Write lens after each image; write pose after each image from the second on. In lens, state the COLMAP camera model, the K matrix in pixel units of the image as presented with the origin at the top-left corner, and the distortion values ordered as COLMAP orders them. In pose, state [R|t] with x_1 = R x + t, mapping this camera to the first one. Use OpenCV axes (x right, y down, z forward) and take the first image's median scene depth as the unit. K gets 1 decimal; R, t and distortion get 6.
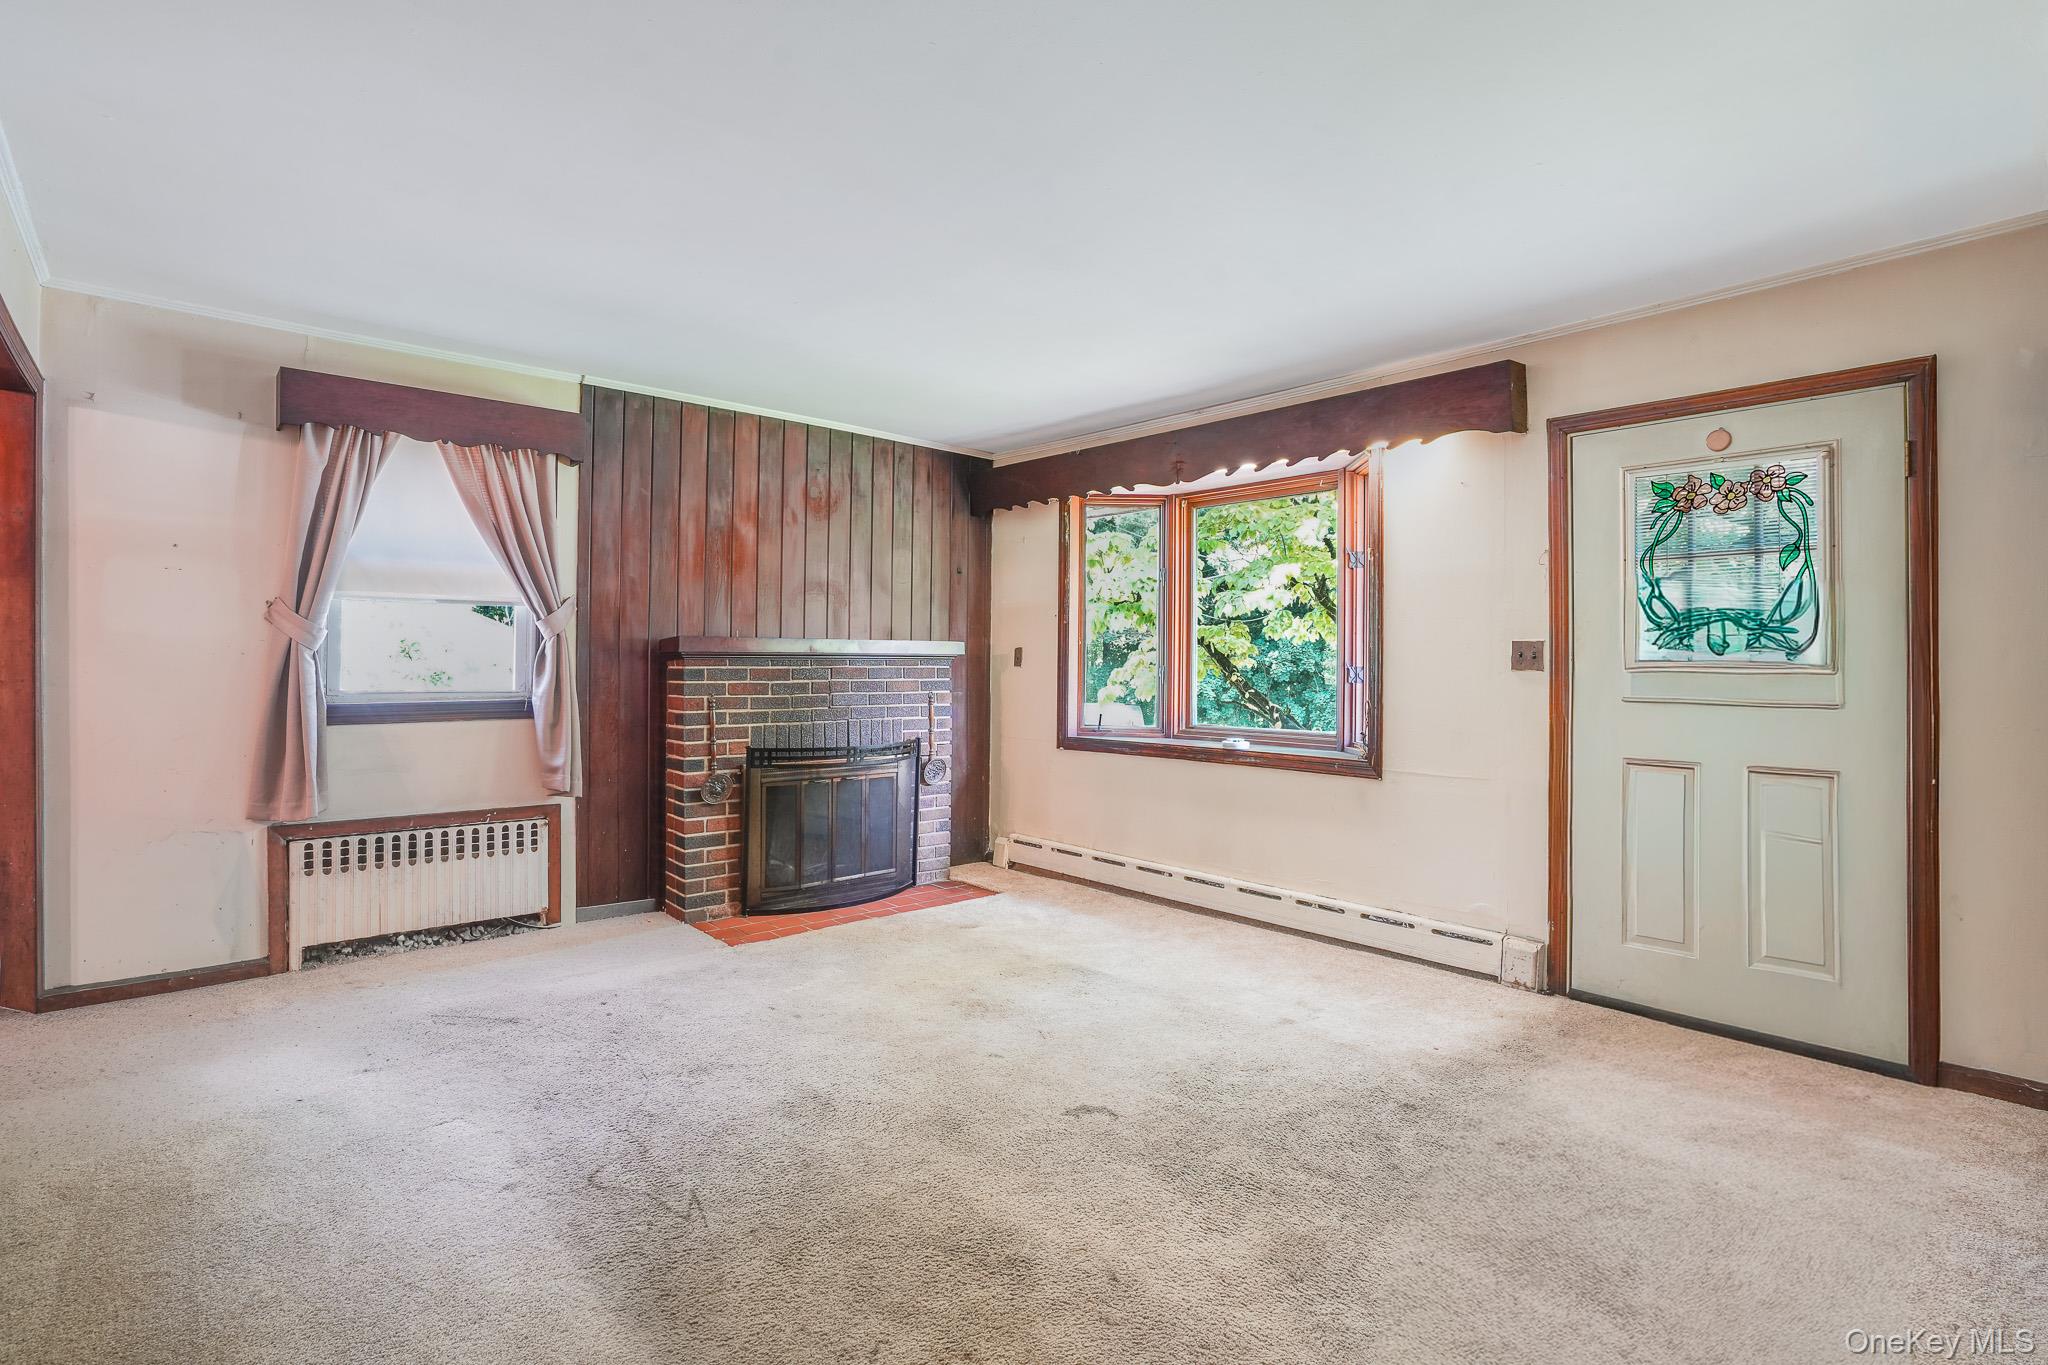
lens RADIAL K [[960.1, 0, 1027.2], [0, 960.1, 659.9], [0, 0, 1]] dist [-0.060484, 0.025590]
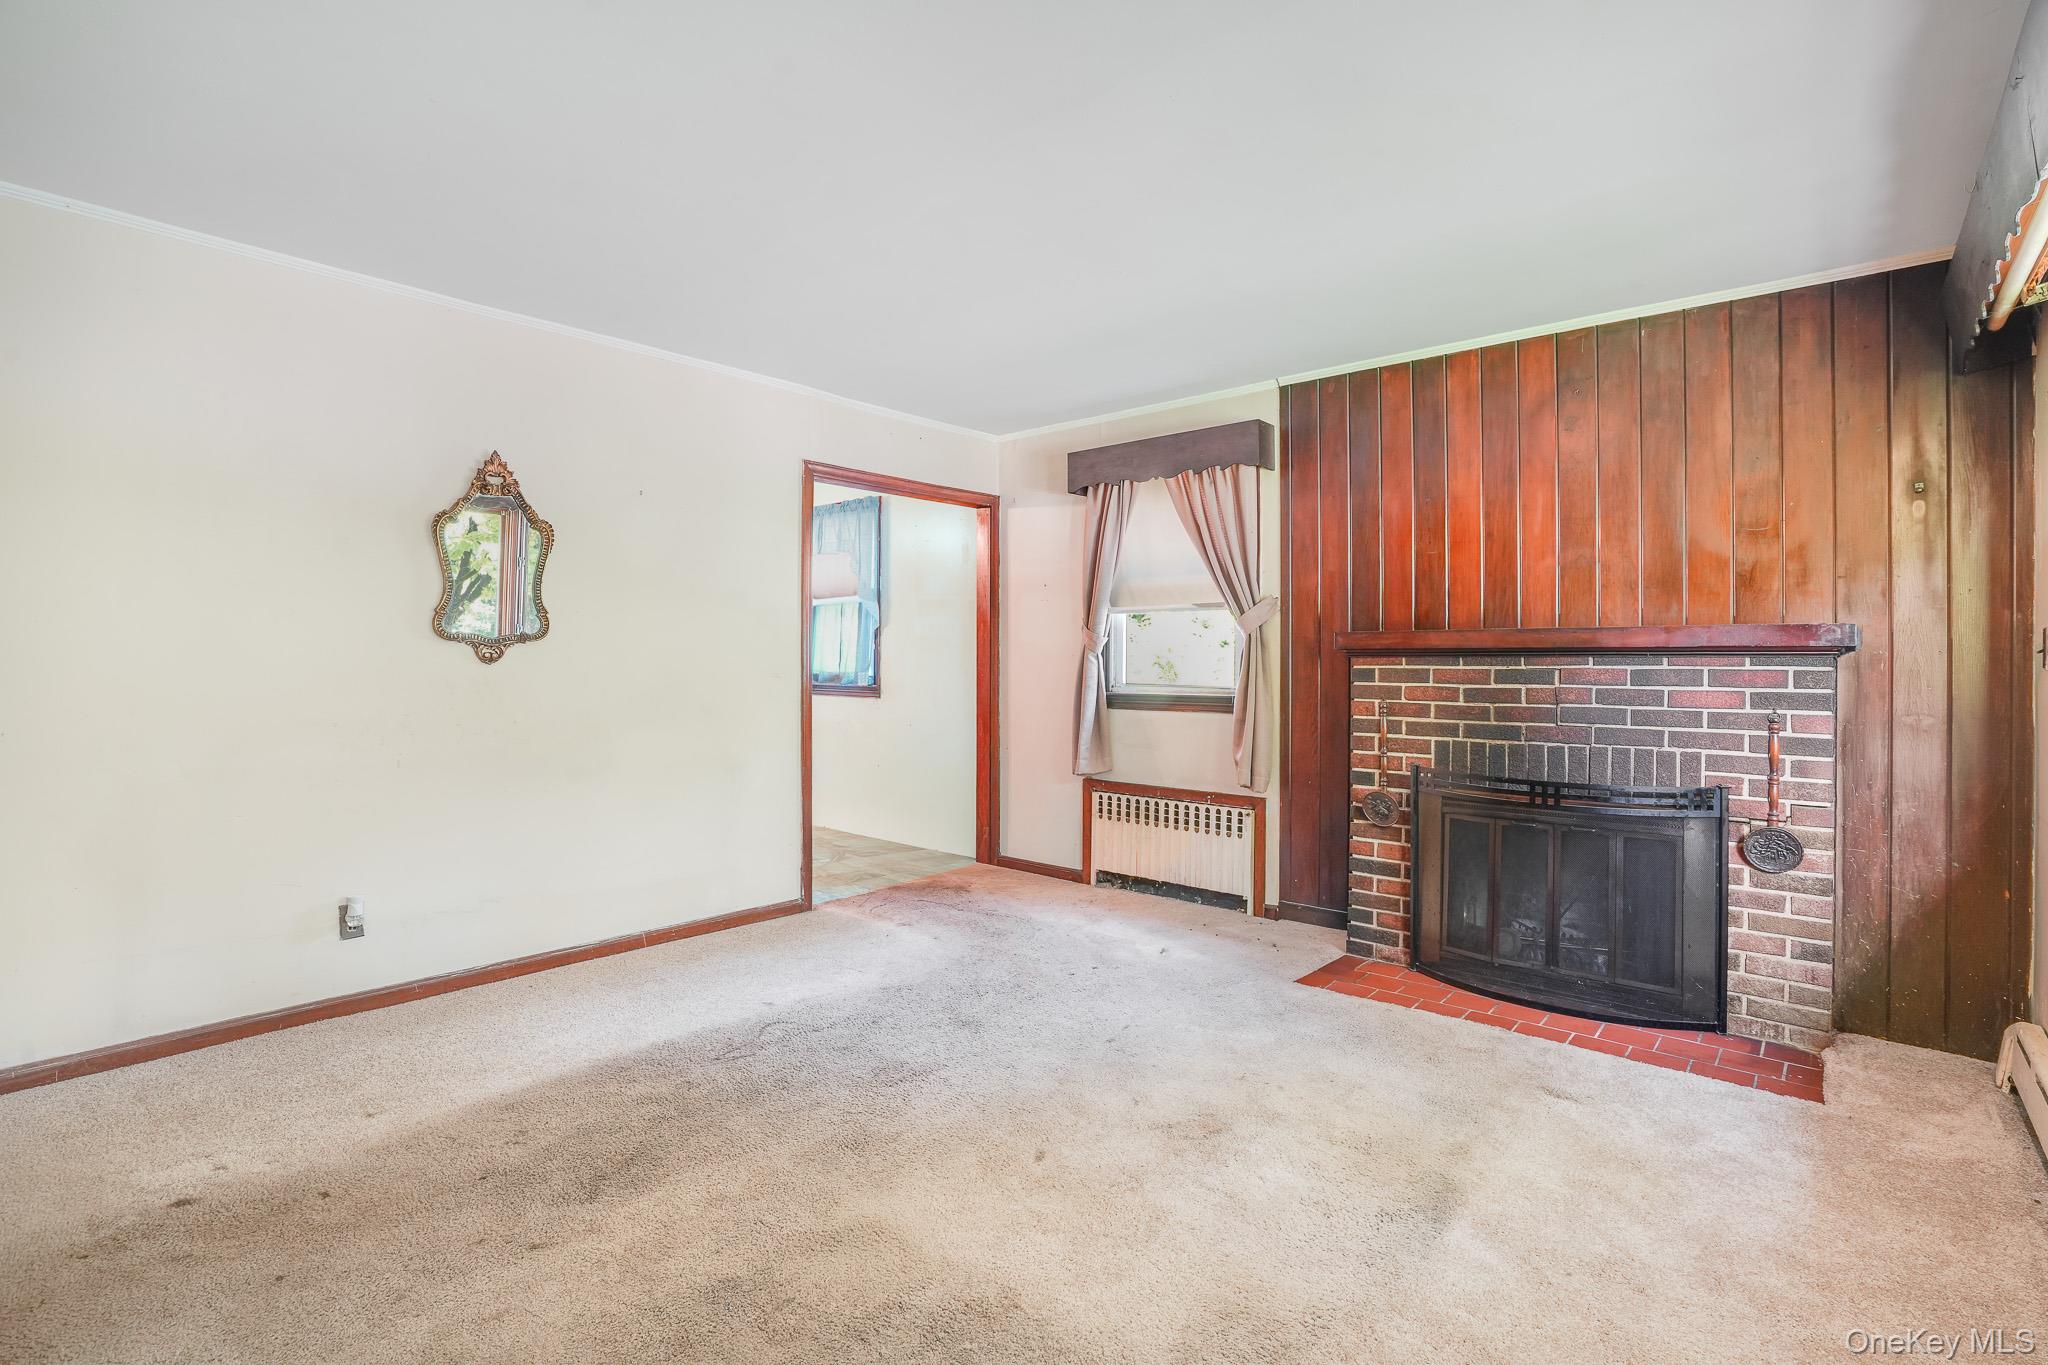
lens RADIAL K [[960.1, 0, 1027.2], [0, 960.1, 659.9], [0, 0, 1]] dist [-0.060484, 0.025590]
pose [[0.124679, -0.005879, -0.992180, 0.507601], [-0.001945, 0.999979, -0.006170, 0.007911], [0.992195, 0.002699, 0.124665, 0.606932]]
